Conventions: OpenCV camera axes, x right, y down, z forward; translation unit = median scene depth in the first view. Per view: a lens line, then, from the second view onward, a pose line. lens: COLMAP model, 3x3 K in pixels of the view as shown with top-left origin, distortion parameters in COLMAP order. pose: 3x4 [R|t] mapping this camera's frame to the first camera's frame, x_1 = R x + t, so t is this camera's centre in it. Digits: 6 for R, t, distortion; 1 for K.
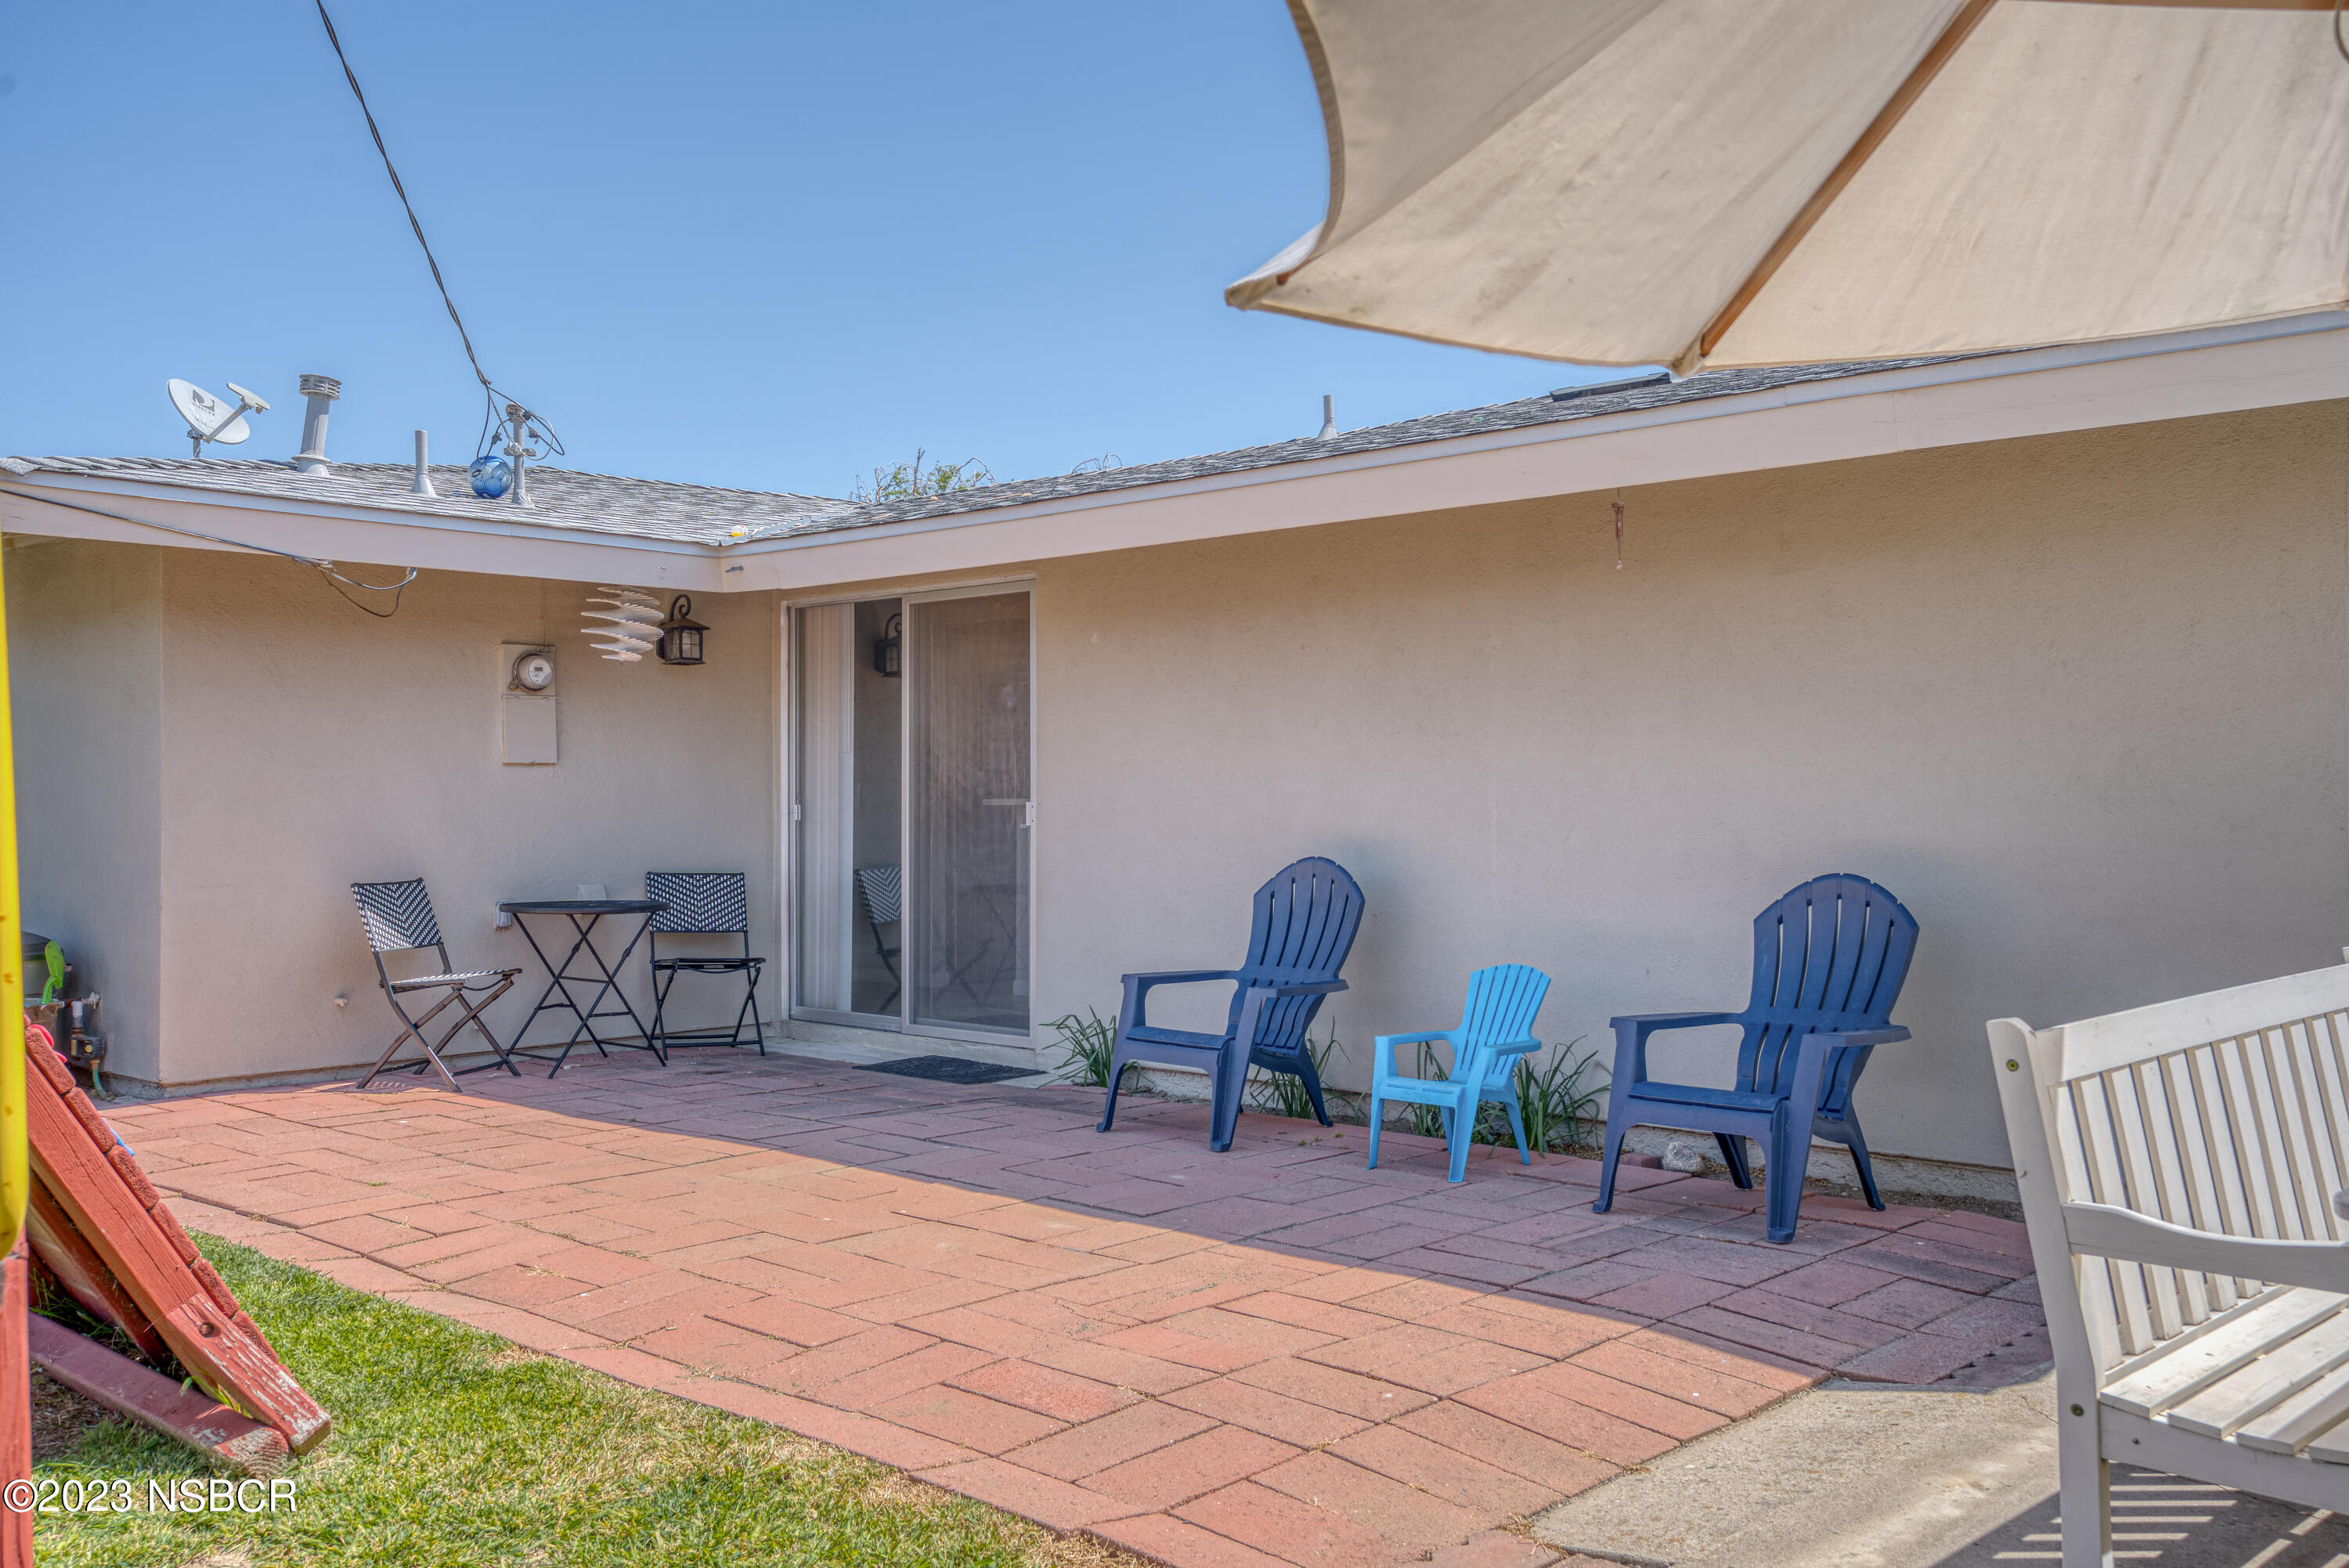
lens RADIAL K [[2069.5, 0, 1174.5], [0, 2069.5, 784.0], [0, 0, 1]] dist [0.114244, 0.069660]
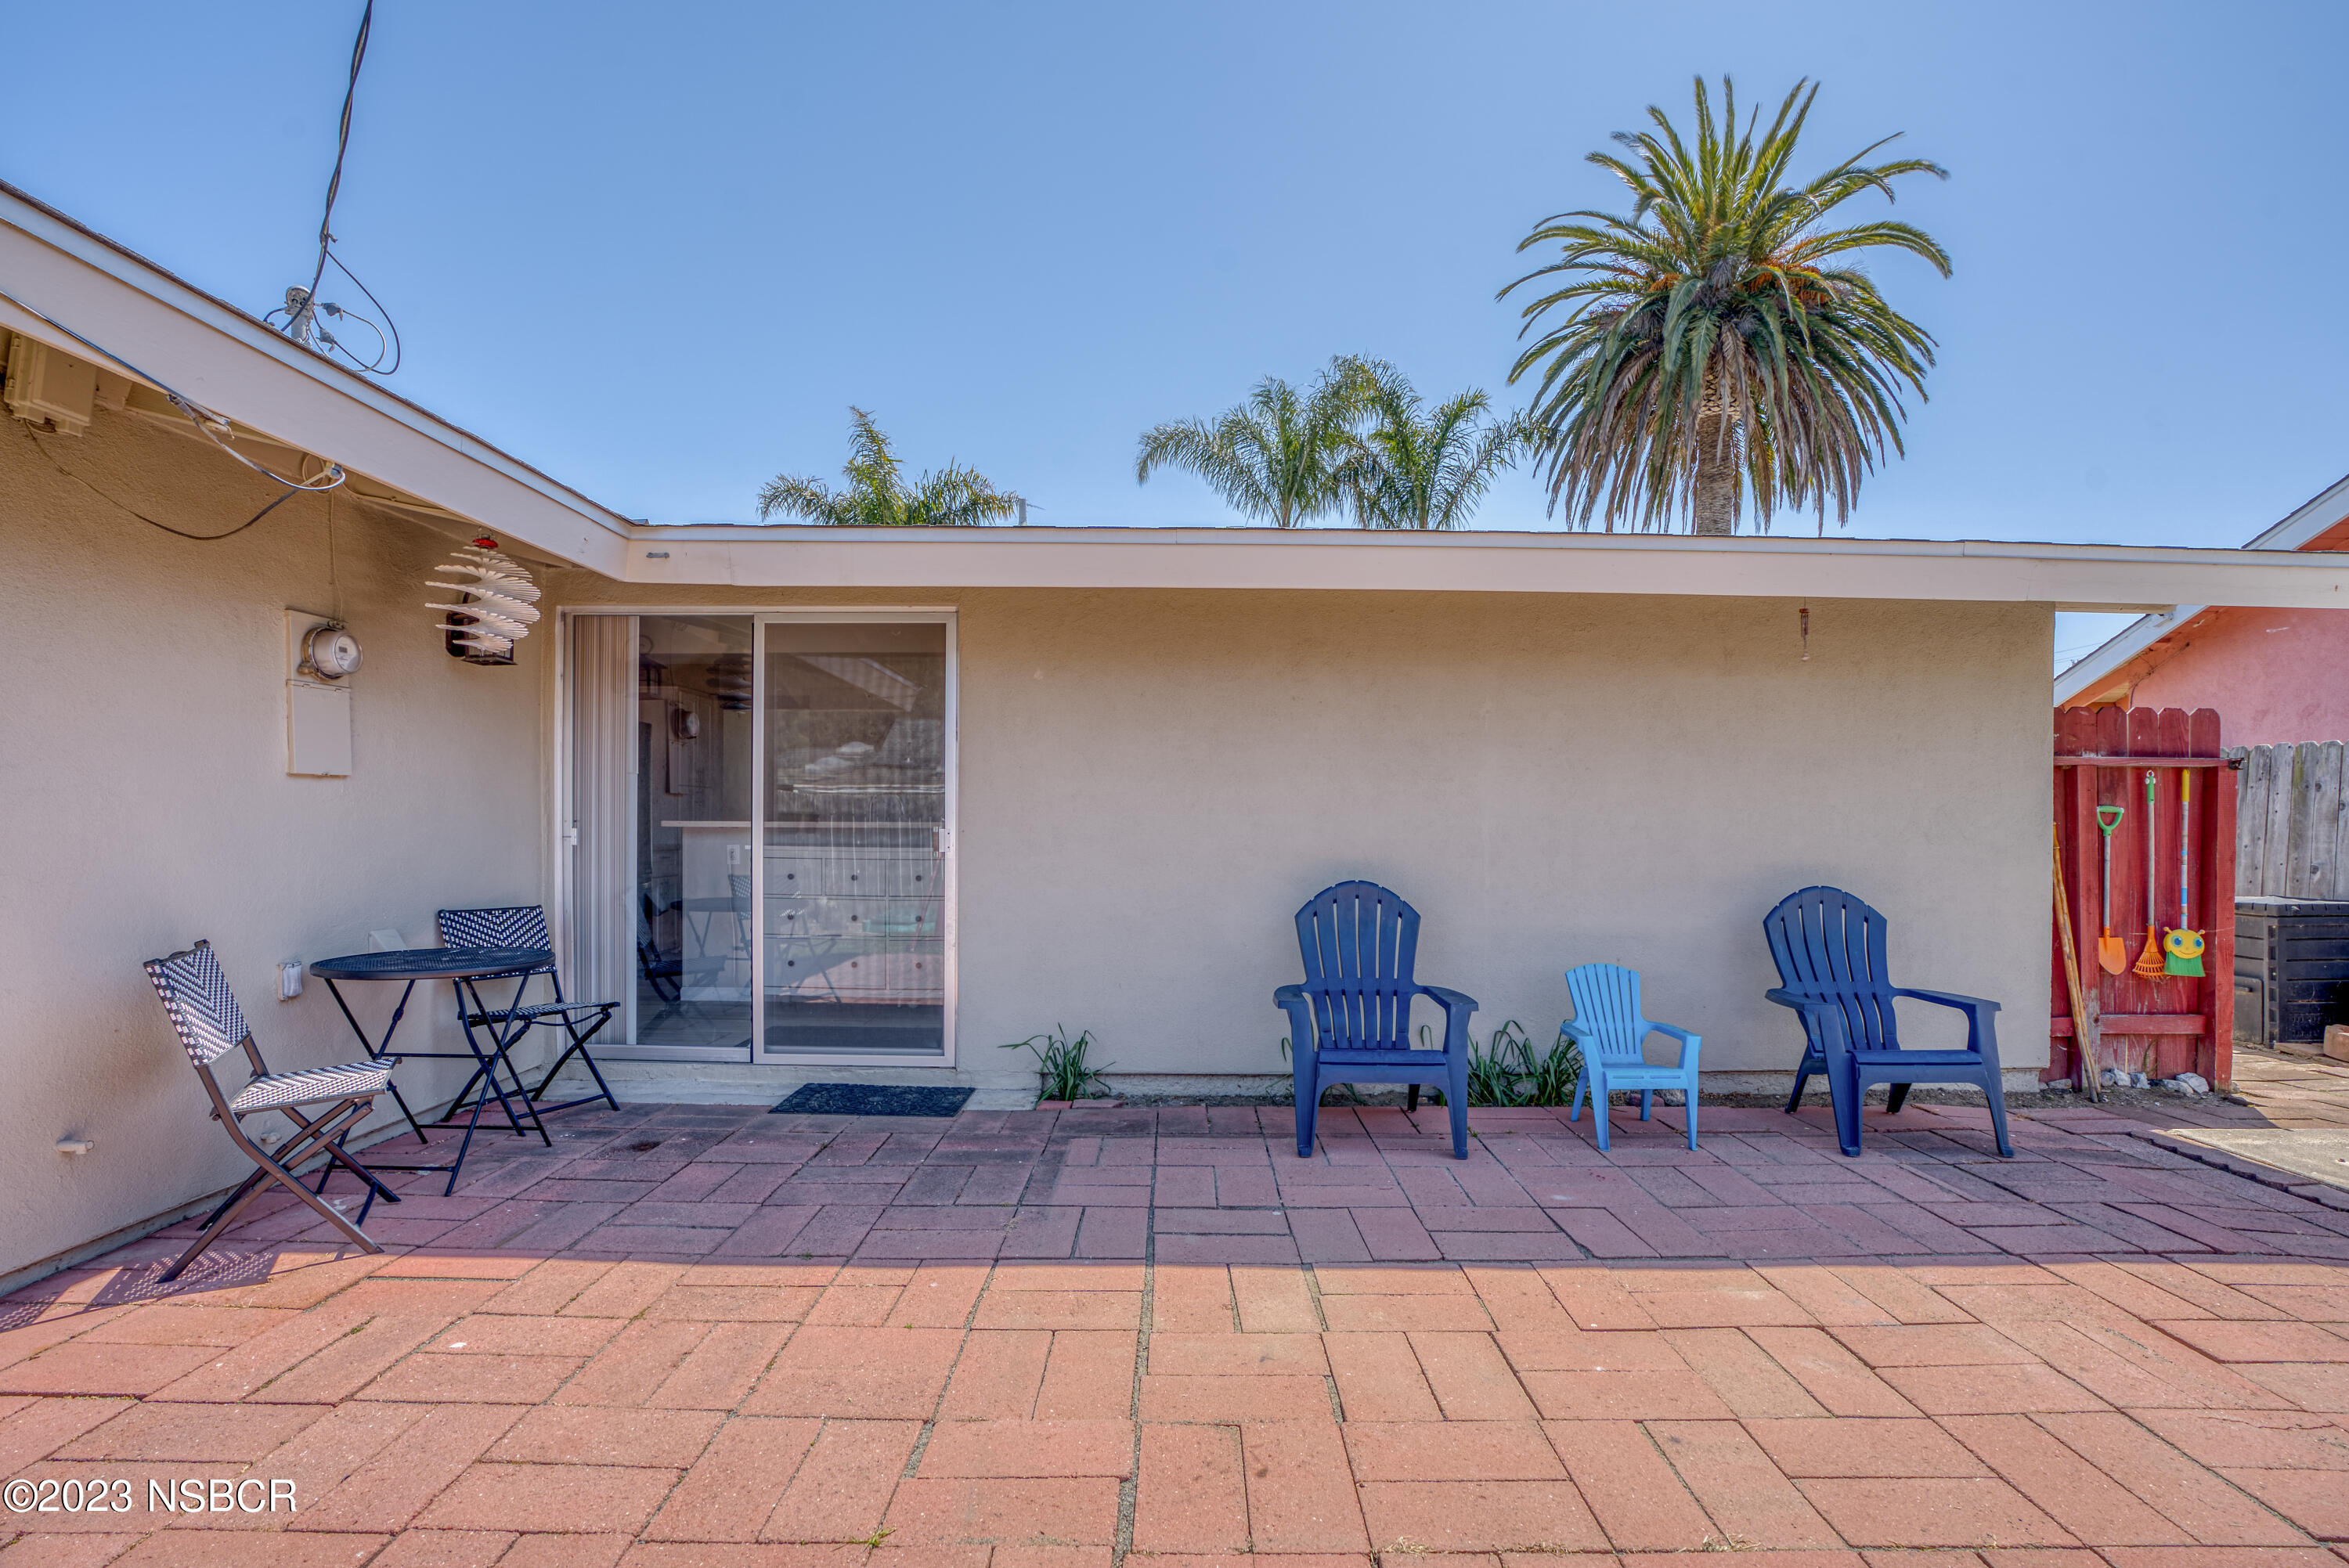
lens RADIAL K [[1143.6, 0, 1187.7], [0, 1143.6, 812.2], [0, 0, 1]] dist [-0.000412, -0.000014]
pose [[0.717517, 0.009947, 0.696470, -0.371812], [-0.015481, 0.999879, 0.001669, -0.001876], [-0.696369, -0.011980, 0.717584, 0.492068]]
